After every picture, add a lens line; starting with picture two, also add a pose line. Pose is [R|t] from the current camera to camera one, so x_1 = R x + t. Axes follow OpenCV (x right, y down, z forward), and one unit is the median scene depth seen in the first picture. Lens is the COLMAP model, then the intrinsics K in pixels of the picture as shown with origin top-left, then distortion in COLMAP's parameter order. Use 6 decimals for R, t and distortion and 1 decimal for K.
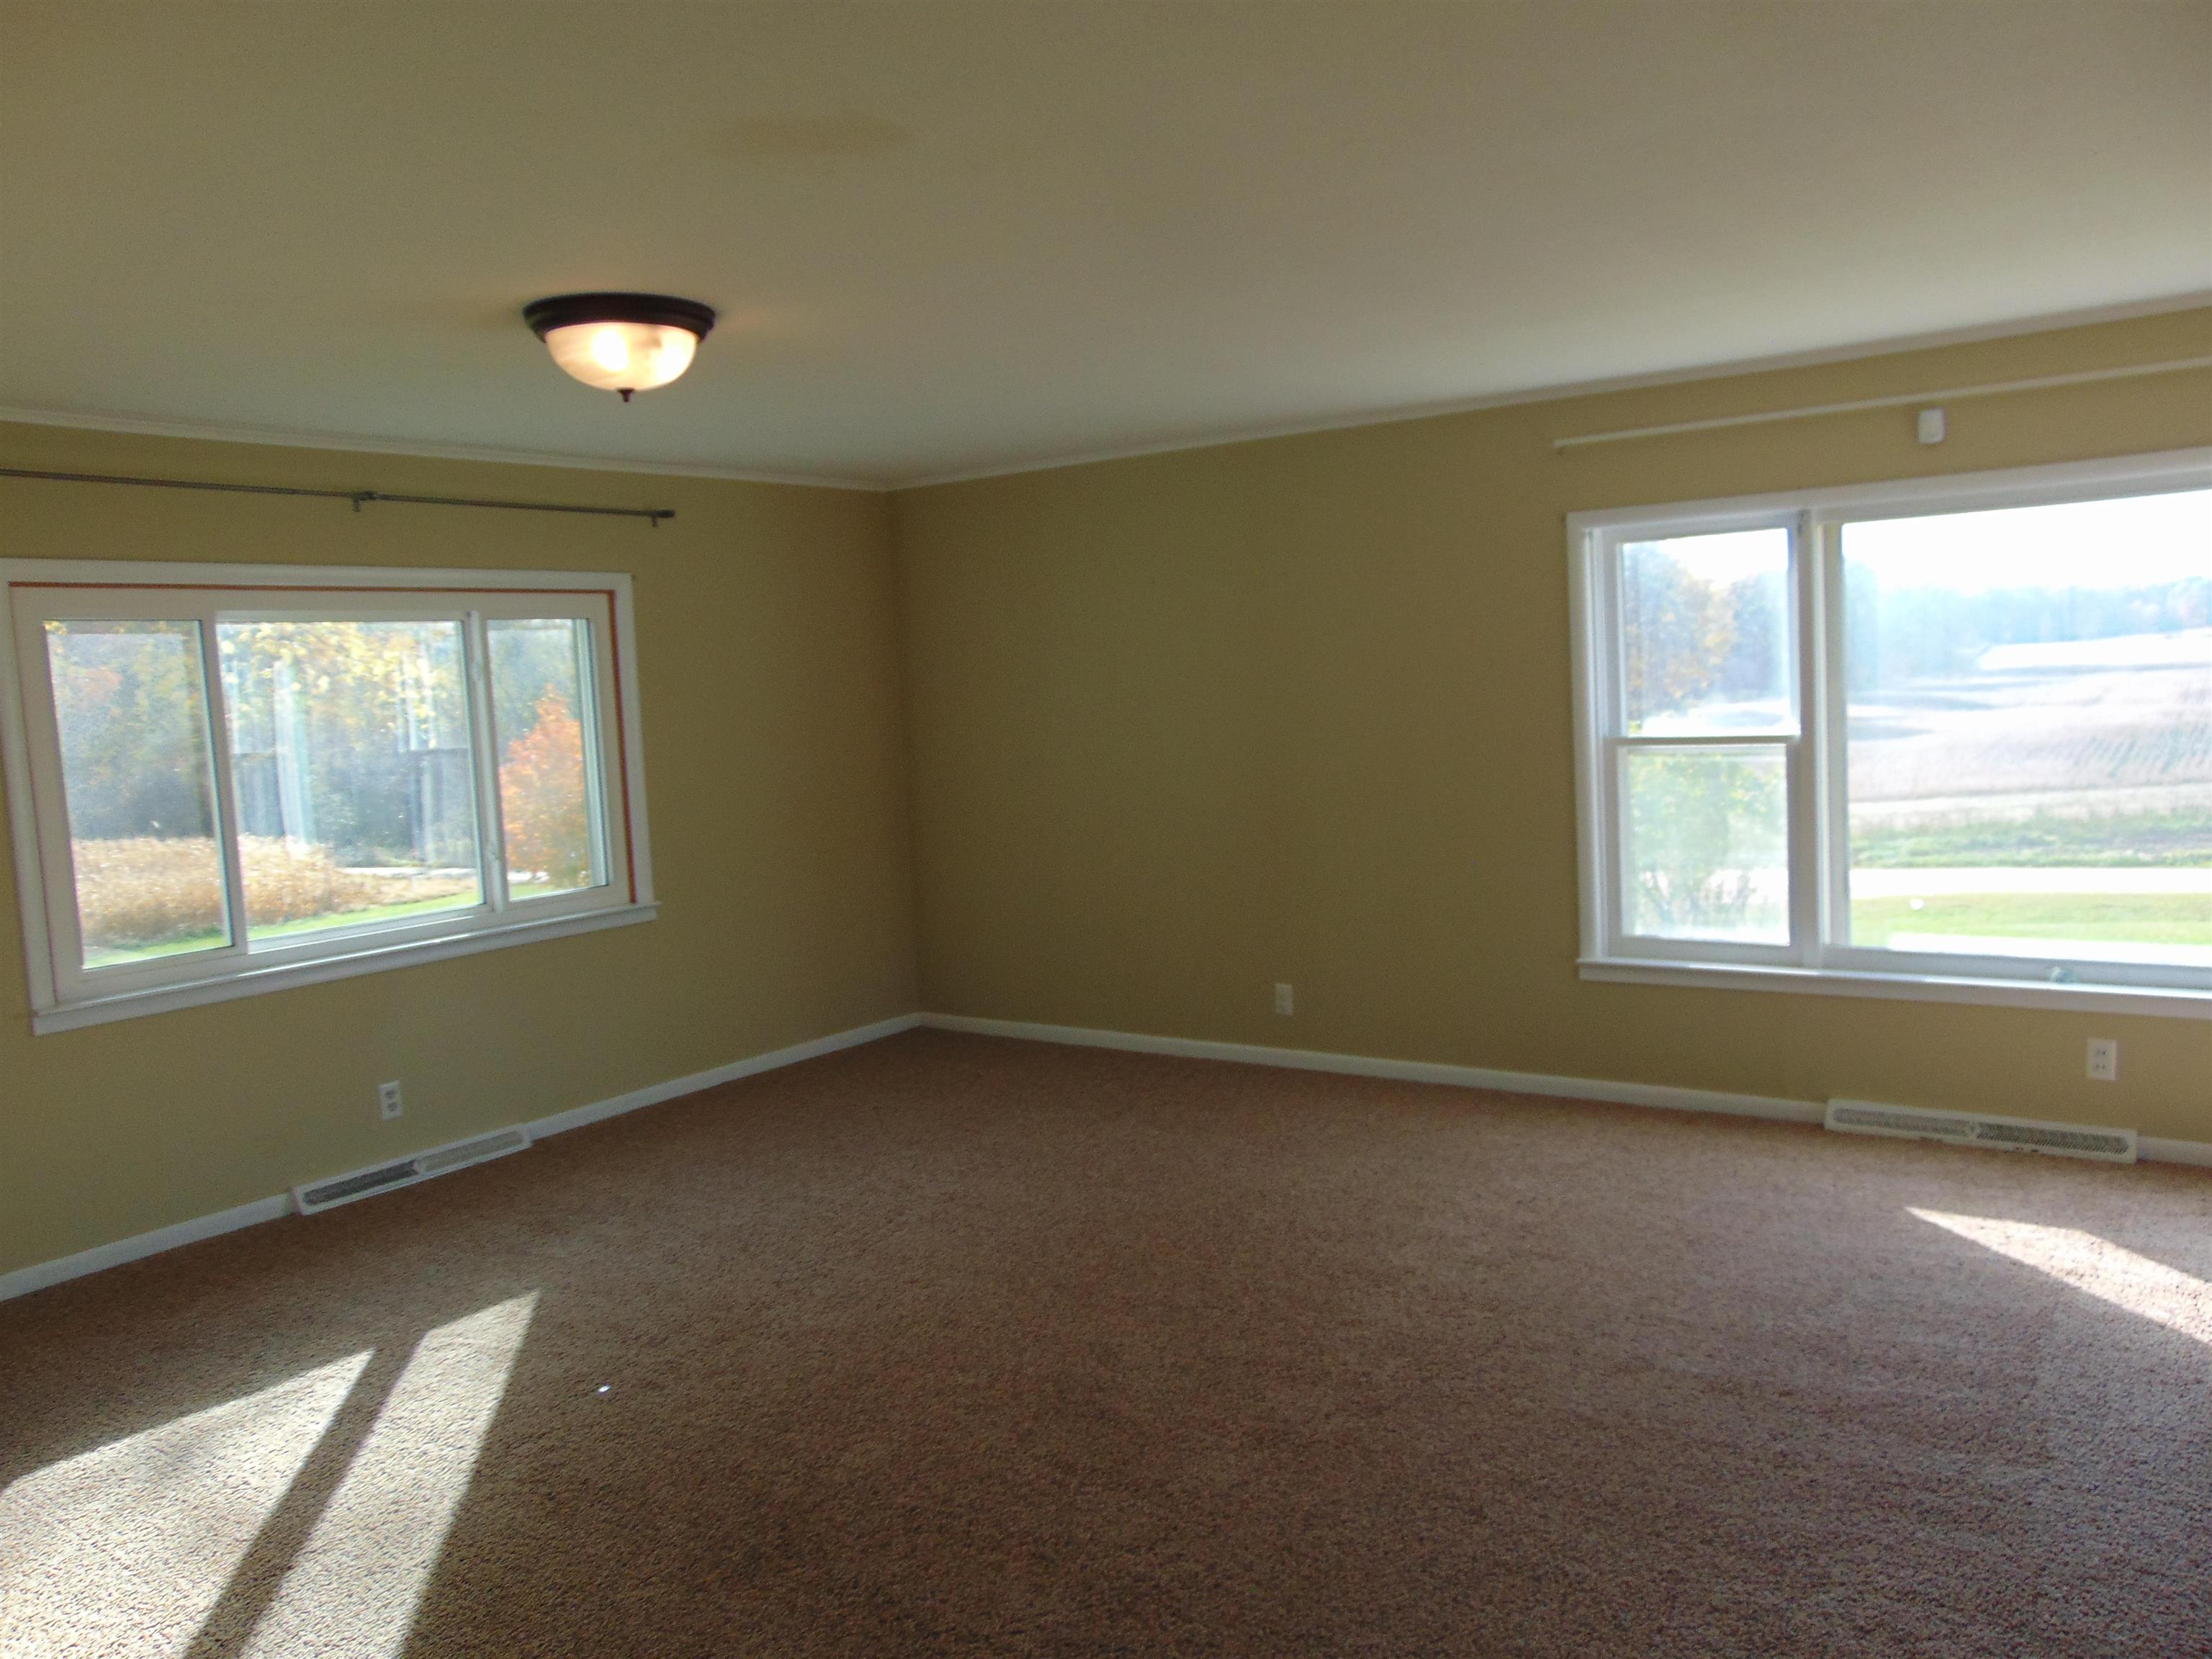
lens RADIAL K [[1638.0, 0, 1101.9], [0, 1638.0, 815.5], [0, 0, 1]] dist [0.004576, 0.034625]
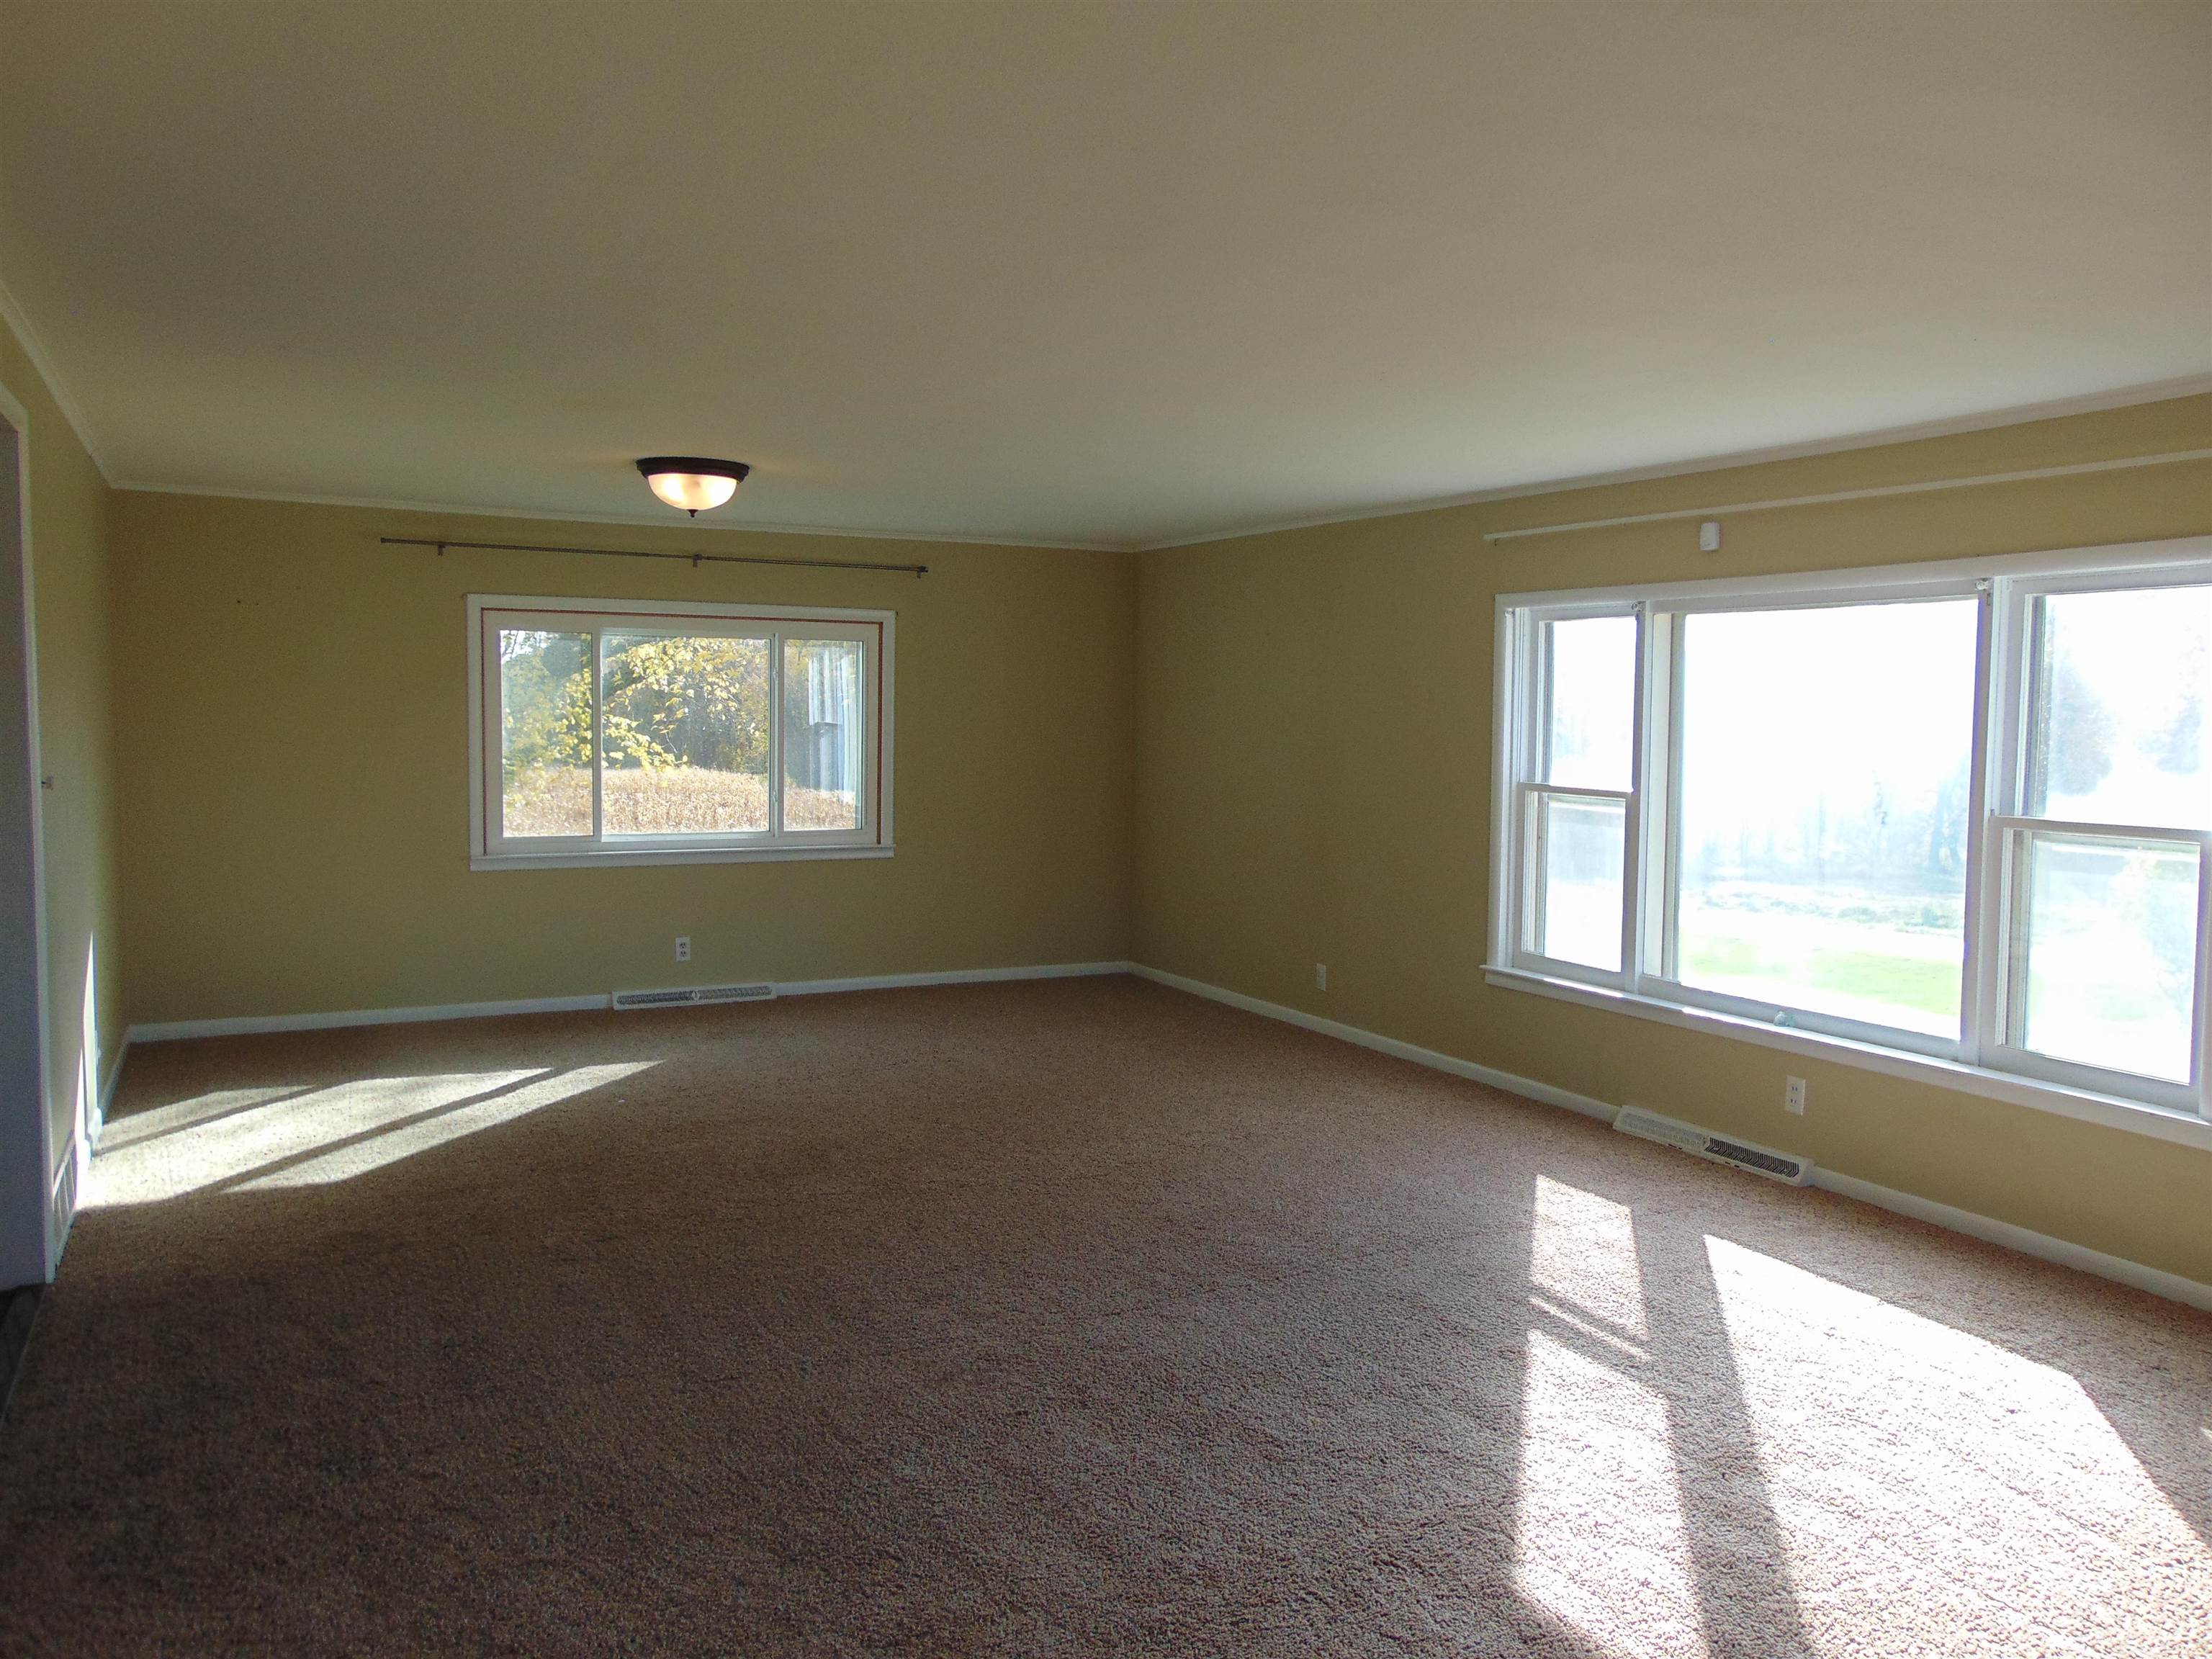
lens RADIAL K [[1638.0, 0, 1101.9], [0, 1638.0, 815.5], [0, 0, 1]] dist [0.004576, 0.034625]
pose [[0.893276, 0.095341, -0.439282, 0.602609], [-0.099433, 0.994949, 0.013747, -0.011262], [0.438374, 0.031399, 0.898244, -0.215757]]
